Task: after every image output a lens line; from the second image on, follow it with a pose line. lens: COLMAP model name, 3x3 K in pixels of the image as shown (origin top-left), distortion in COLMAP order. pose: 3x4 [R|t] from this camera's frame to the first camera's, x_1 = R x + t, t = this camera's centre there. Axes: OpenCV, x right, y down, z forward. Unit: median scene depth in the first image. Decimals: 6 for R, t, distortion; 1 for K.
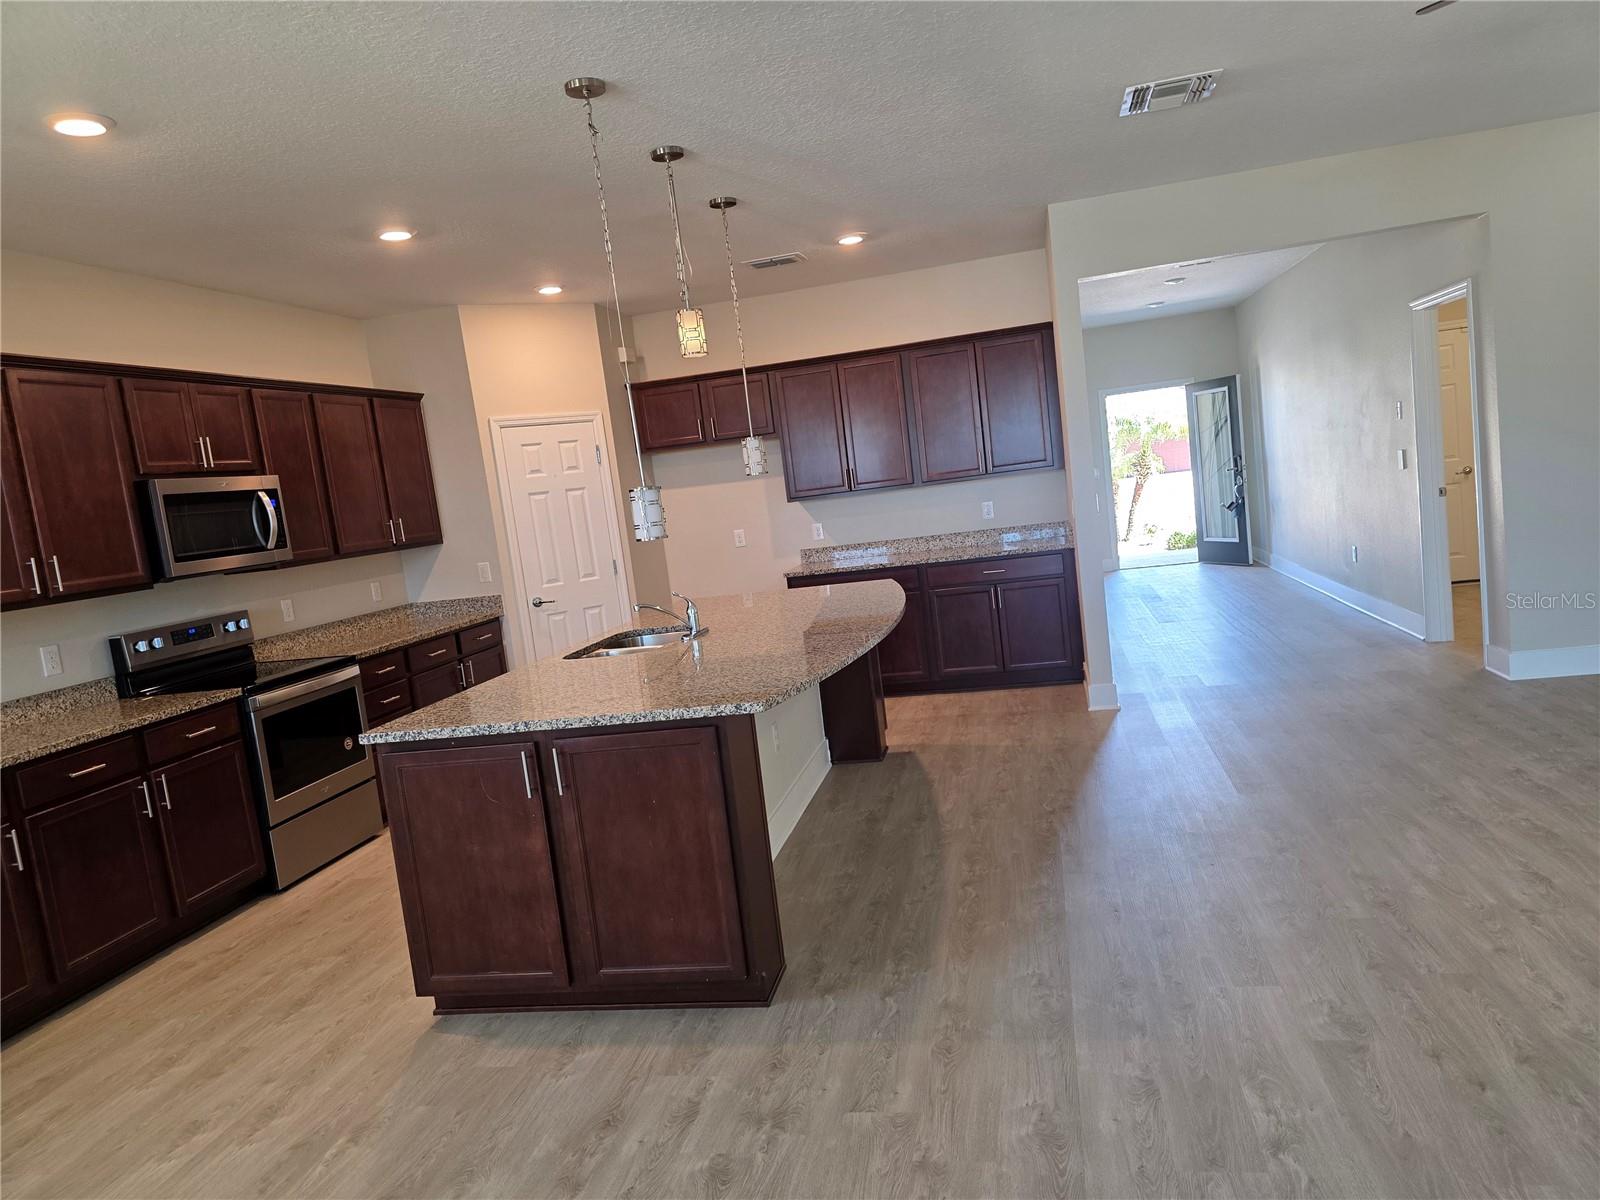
lens RADIAL K [[1068.1, 0, 811.3], [0, 1068.1, 600.1], [0, 0, 1]] dist [0.060933, -0.059182]
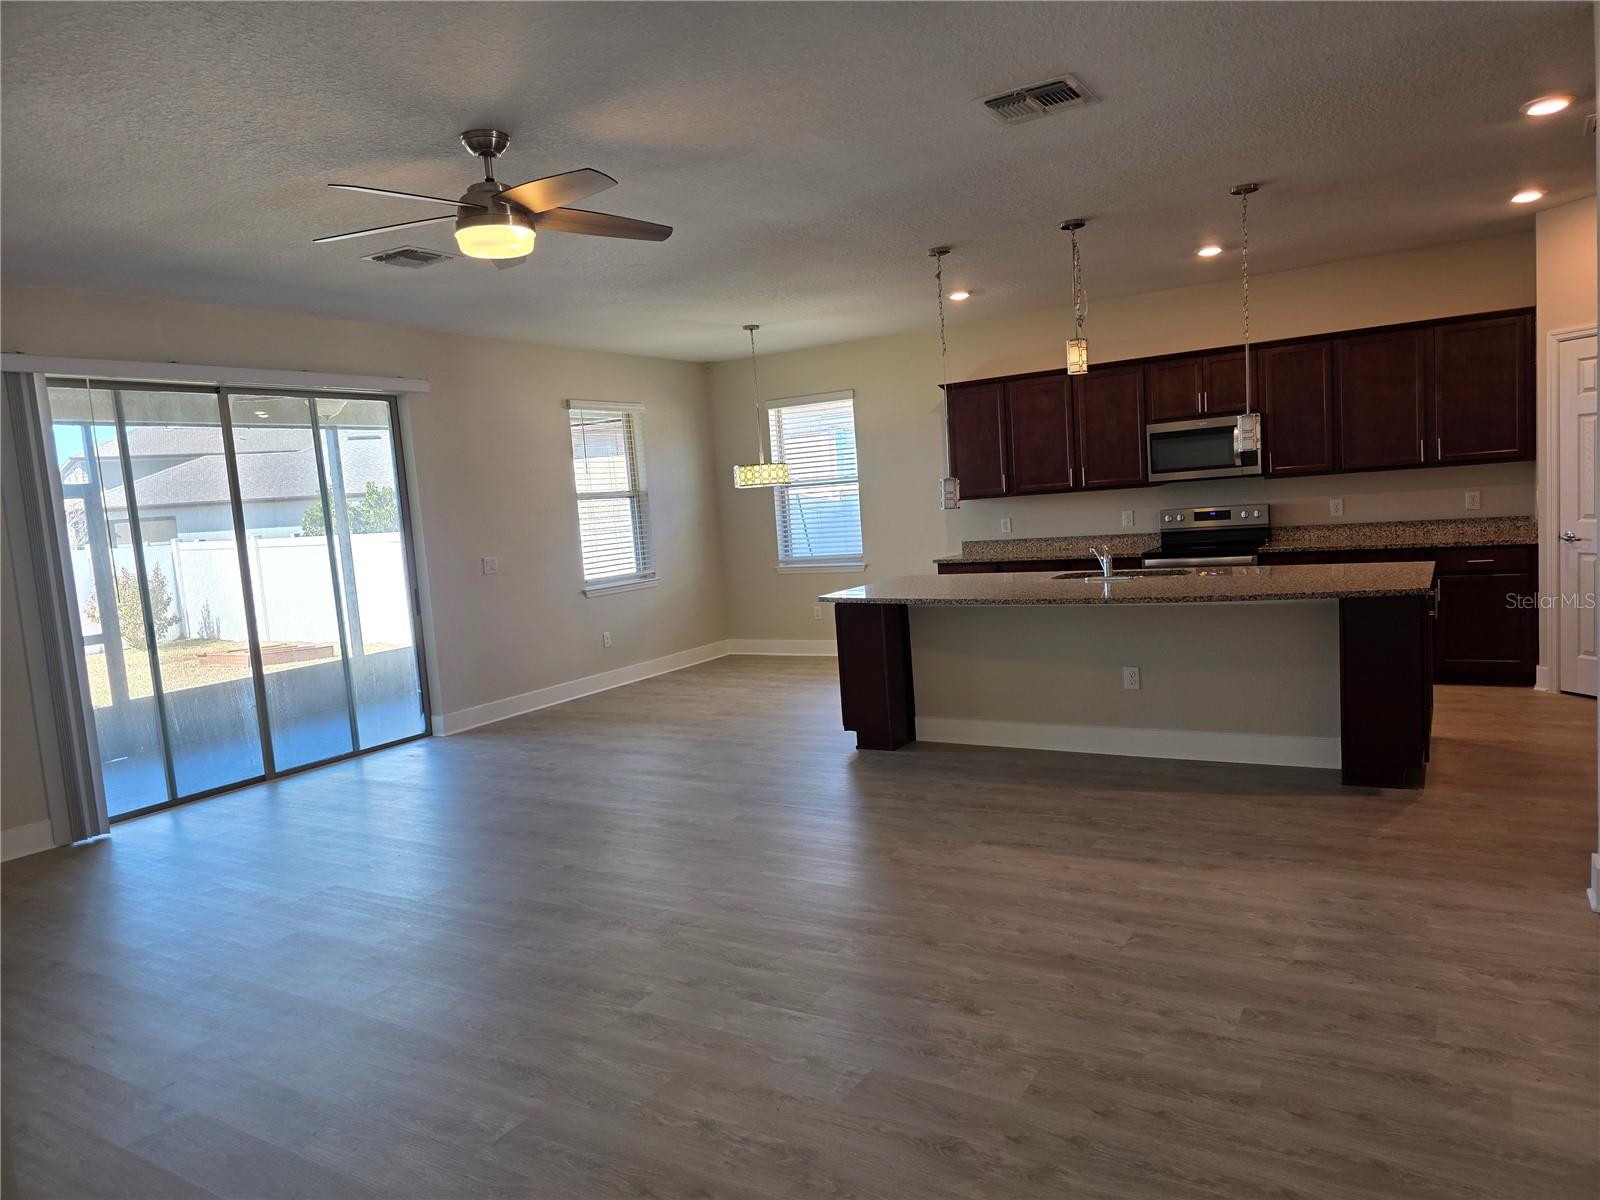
lens RADIAL K [[1068.1, 0, 802.6], [0, 1068.1, 610.5], [0, 0, 1]] dist [0.060933, -0.059182]
pose [[-0.329235, 0.243726, -0.912251, 1.161534], [0.009127, 0.966890, 0.255030, -0.255942], [0.944204, 0.075639, -0.320558, 1.005437]]
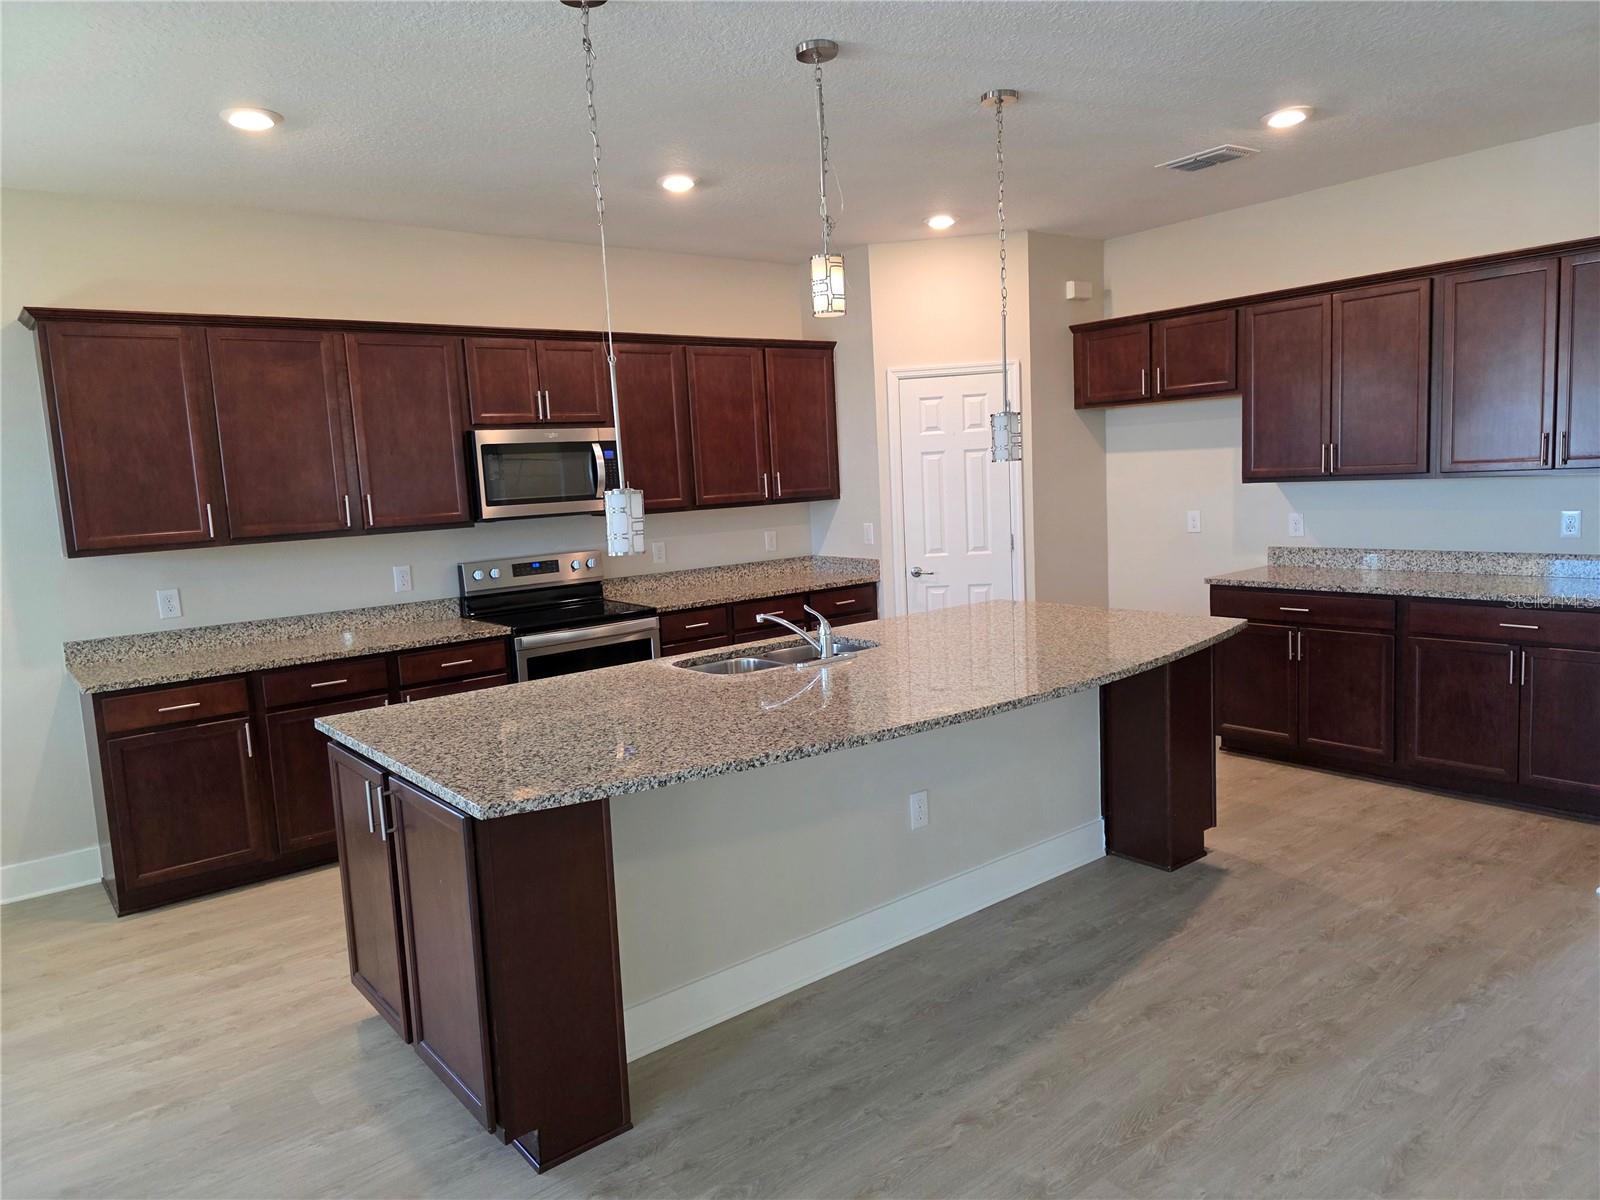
lens RADIAL K [[1068.1, 0, 802.8], [0, 1068.1, 596.3], [0, 0, 1]] dist [0.060933, -0.059182]
pose [[0.764729, 0.155972, -0.625190, 0.353497], [-0.111353, 0.987653, 0.110193, -0.097668], [0.634657, -0.014651, 0.772655, 0.339650]]
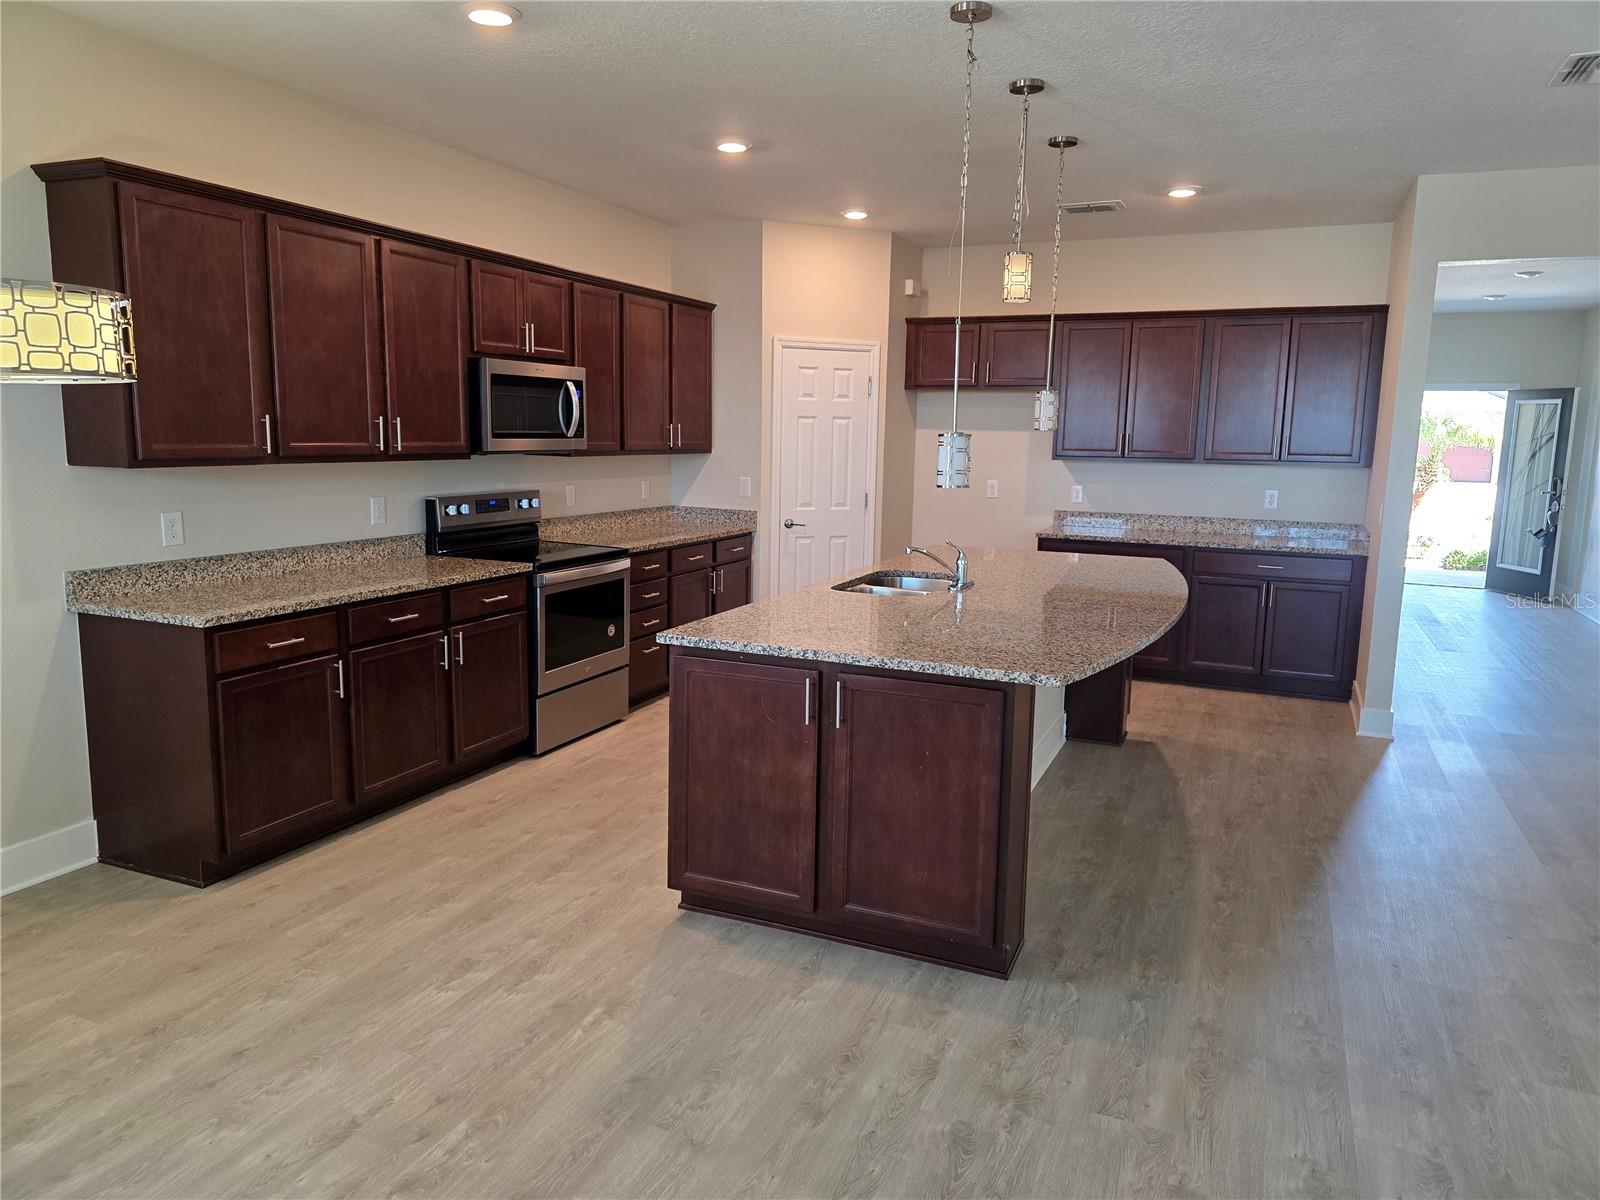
lens RADIAL K [[1068.1, 0, 808.3], [0, 1068.1, 588.6], [0, 0, 1]] dist [0.060933, -0.059182]
pose [[0.968995, 0.168172, -0.181018, -0.064091], [-0.159441, 0.985268, 0.061856, -0.003556], [0.188753, -0.031076, 0.981533, 0.009081]]
